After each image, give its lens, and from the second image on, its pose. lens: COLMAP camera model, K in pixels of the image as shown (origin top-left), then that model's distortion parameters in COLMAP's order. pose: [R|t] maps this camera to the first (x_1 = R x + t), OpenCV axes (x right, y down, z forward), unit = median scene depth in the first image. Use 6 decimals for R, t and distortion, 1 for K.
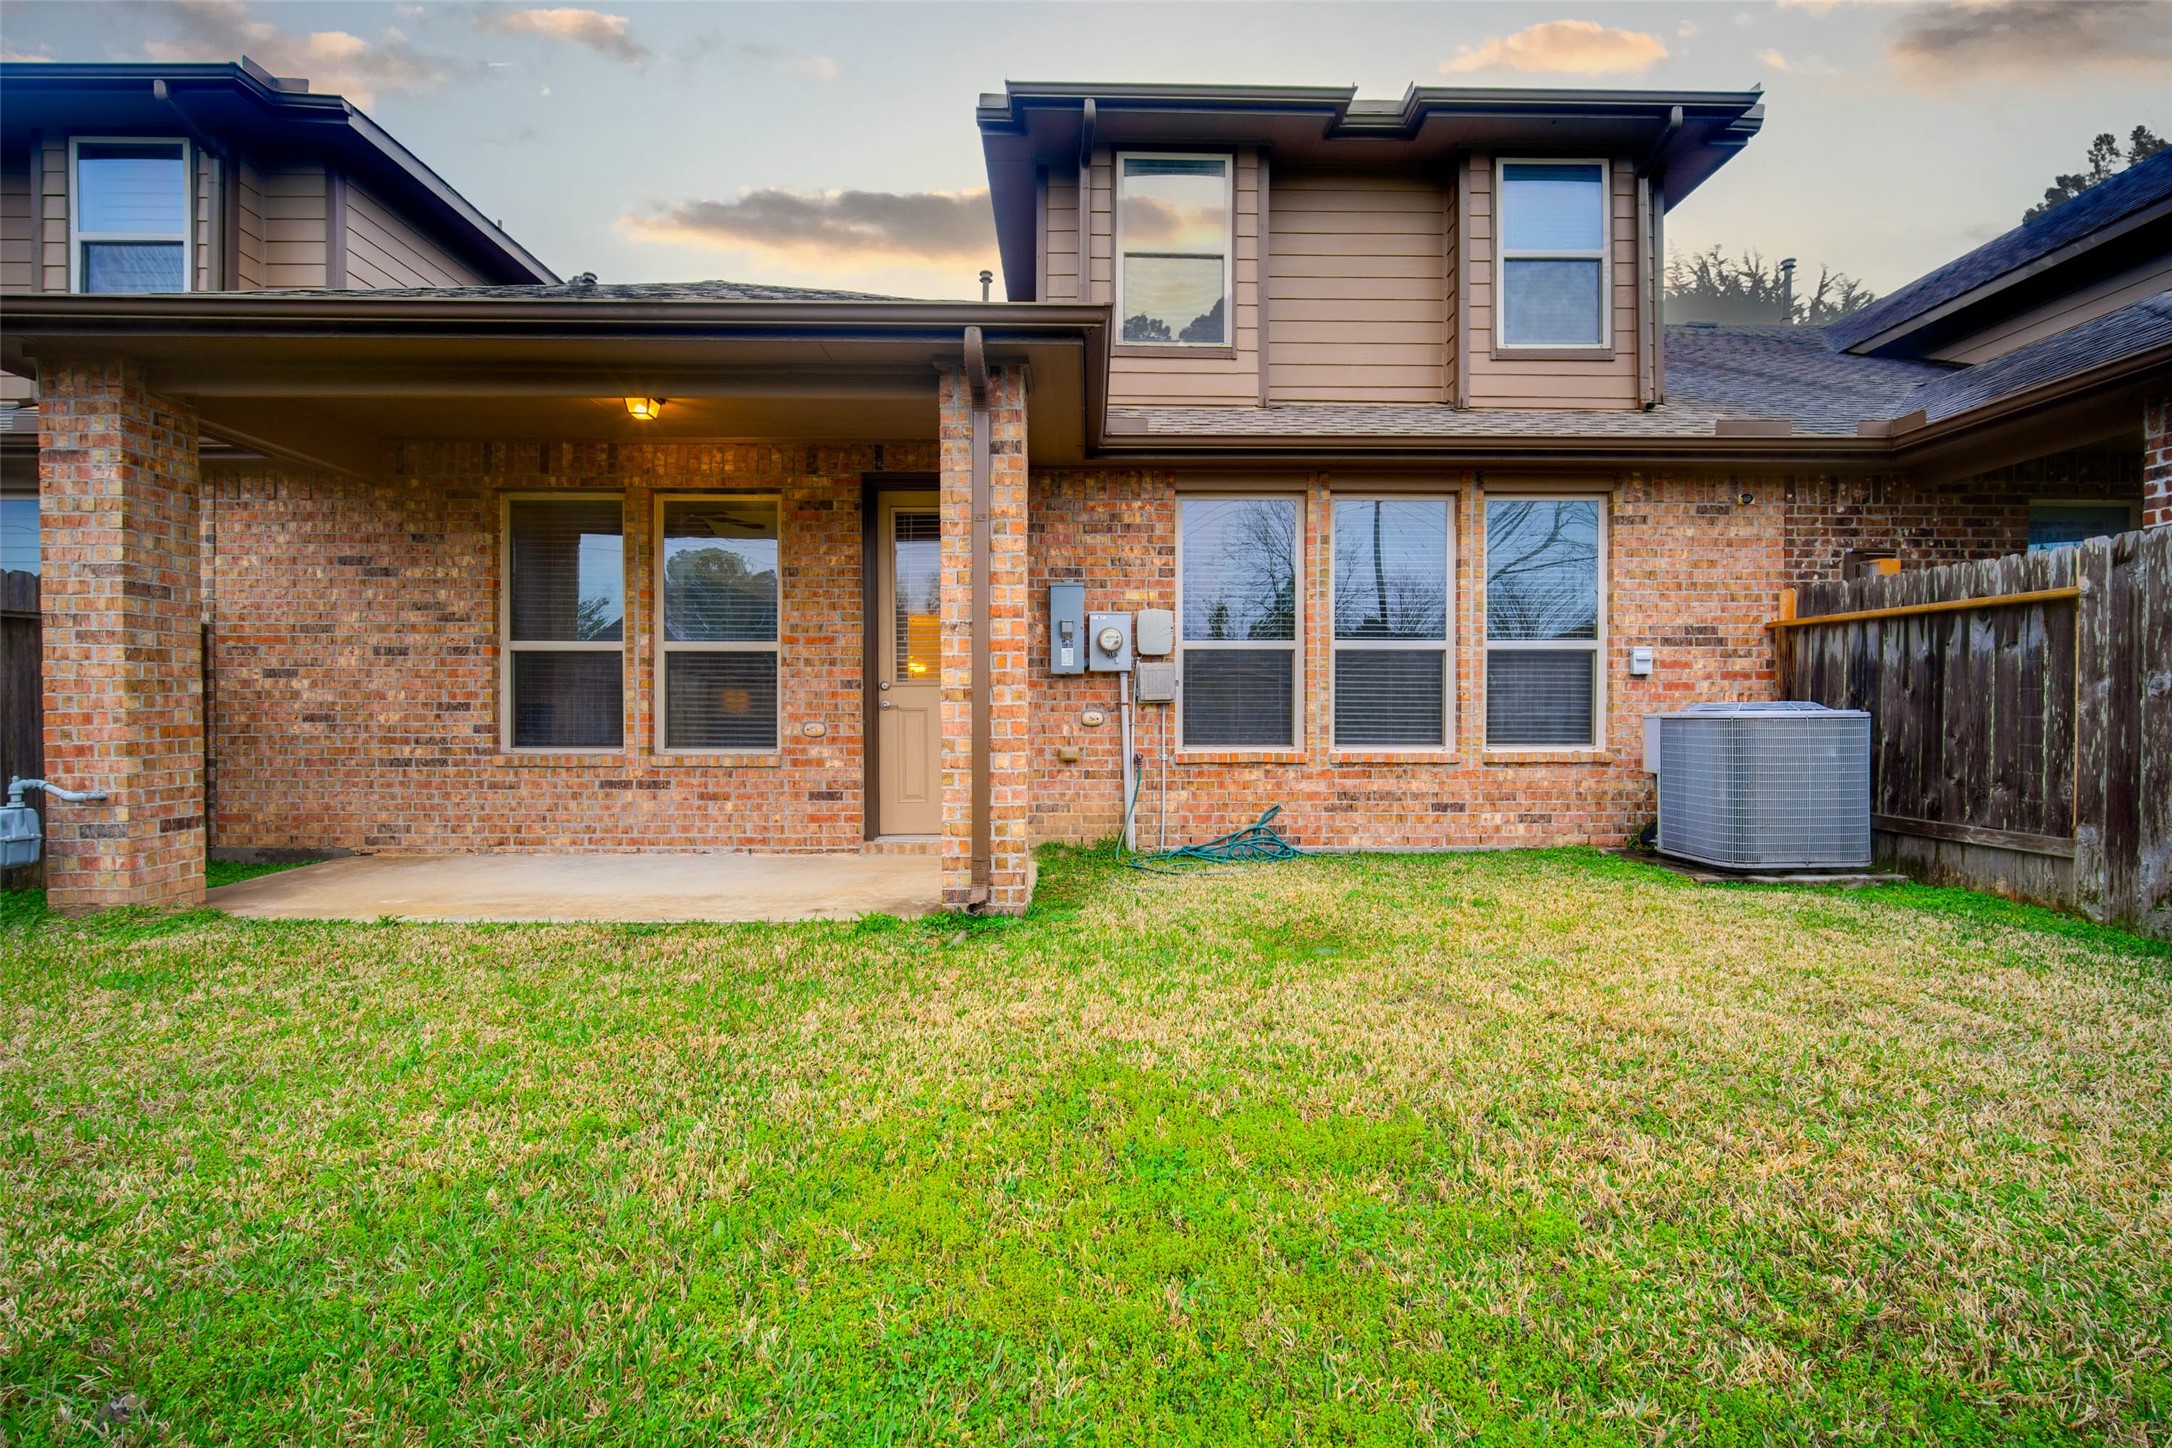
lens RADIAL K [[940.5, 0, 1134.4], [0, 940.5, 726.5], [0, 0, 1]] dist [-0.015533, 0.004397]
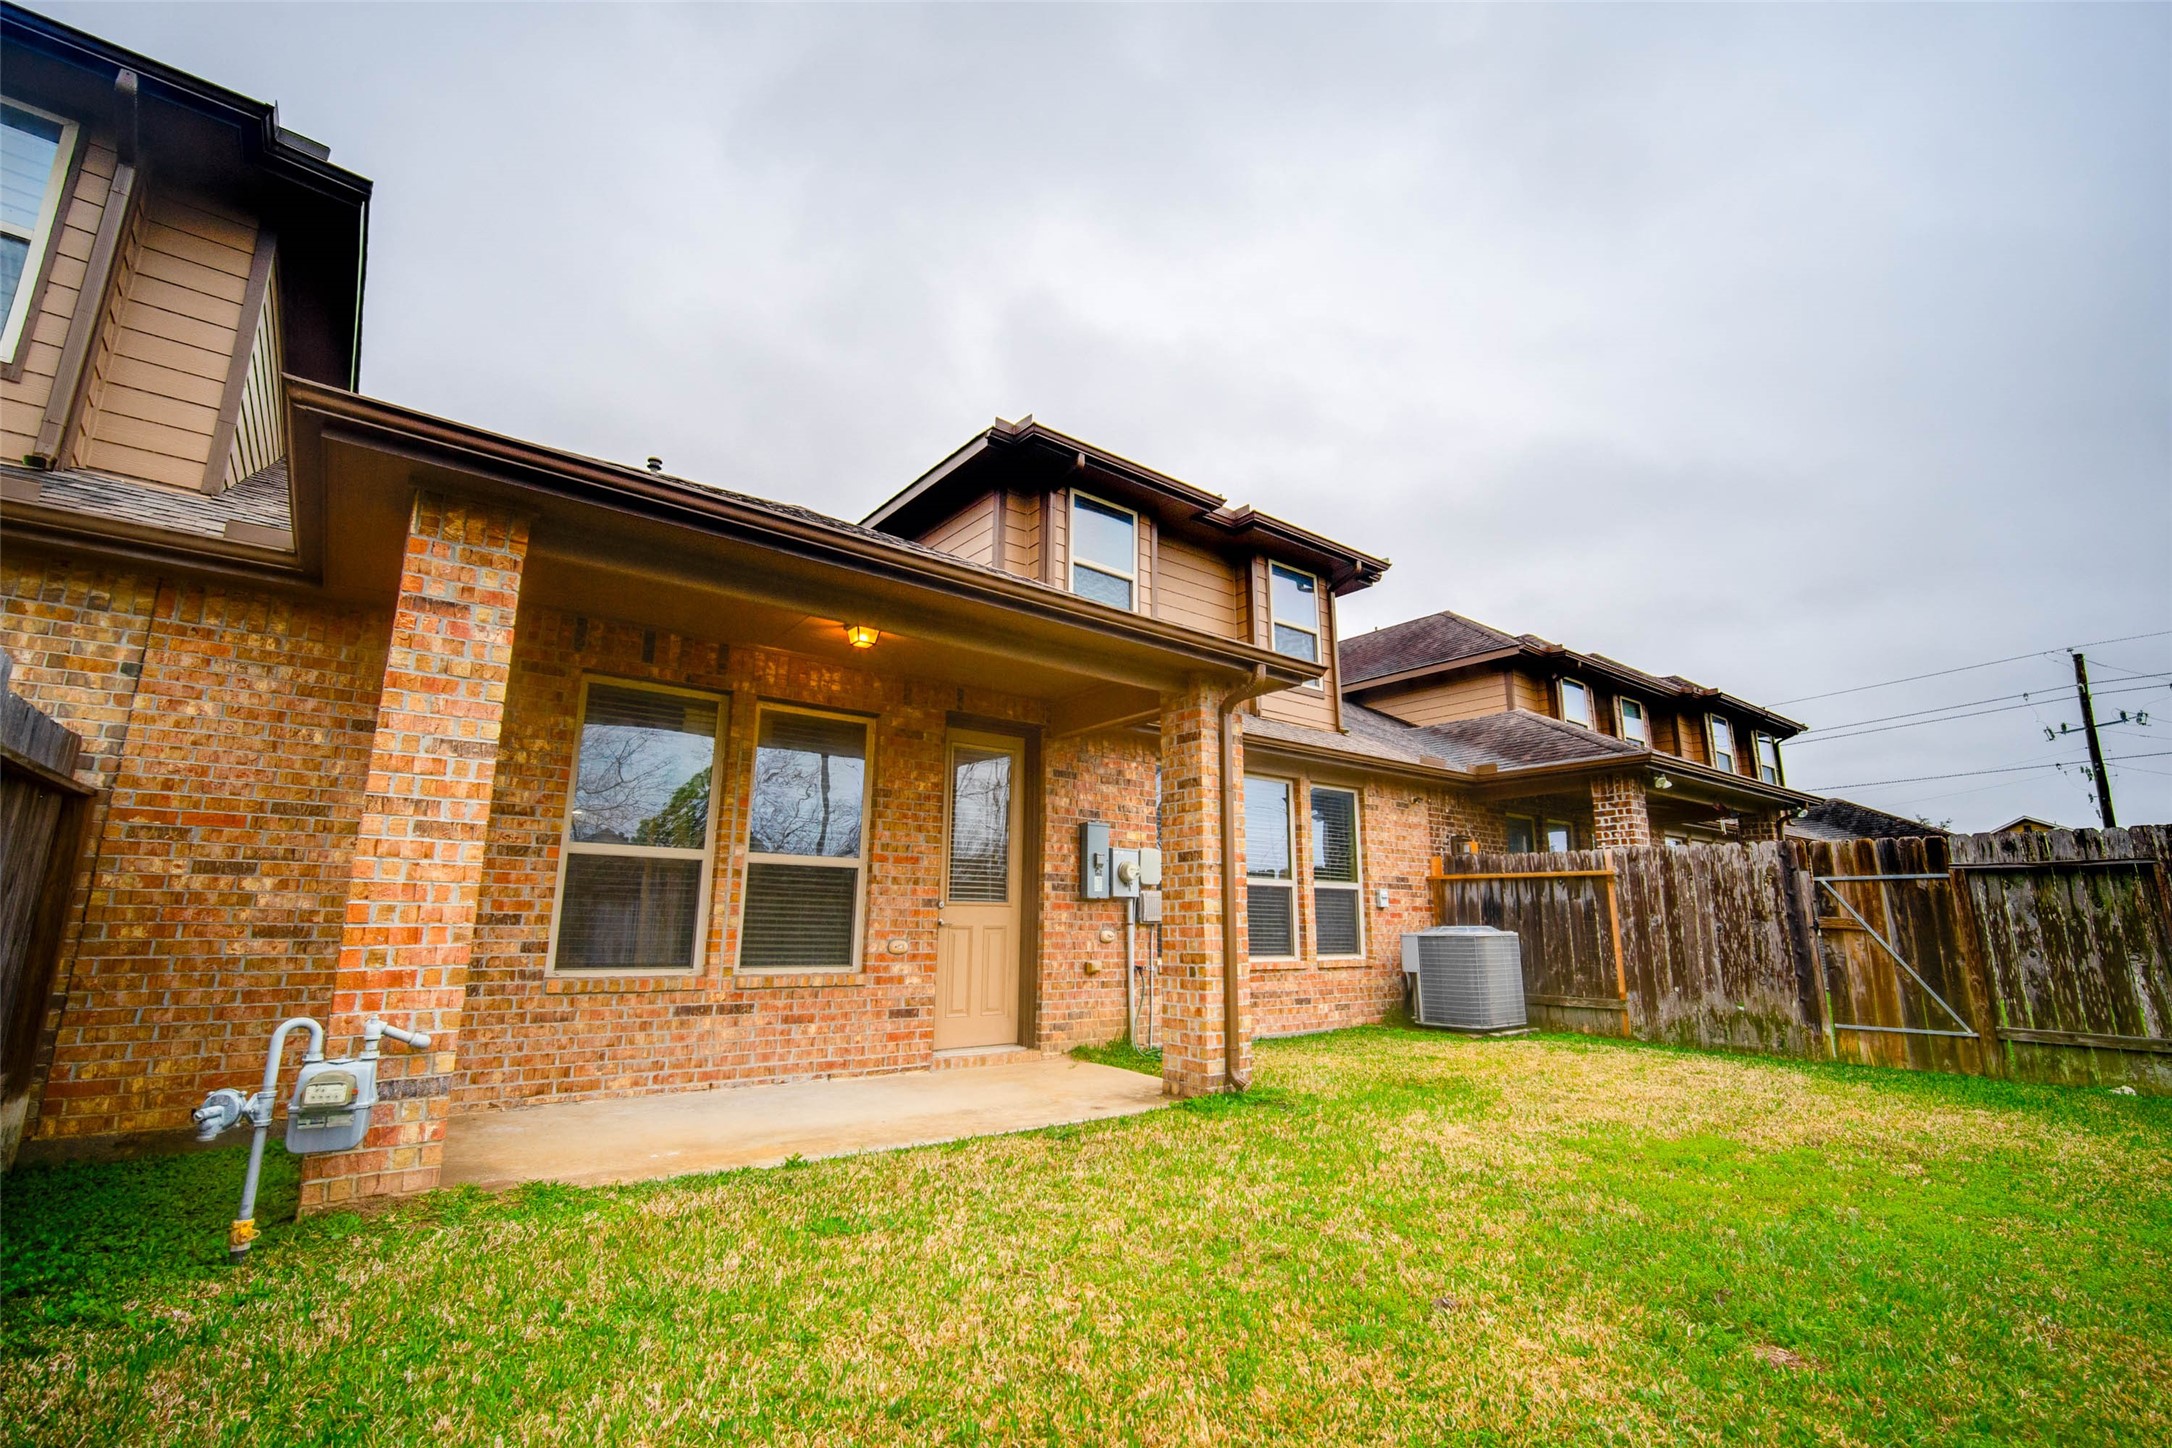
lens RADIAL K [[940.5, 0, 1134.4], [0, 940.5, 726.5], [0, 0, 1]] dist [-0.015533, 0.004397]
pose [[0.789300, 0.134916, 0.599002, -0.797579], [0.001997, 0.974991, -0.222234, -0.002971], [-0.614004, 0.176605, 0.769291, 0.005669]]
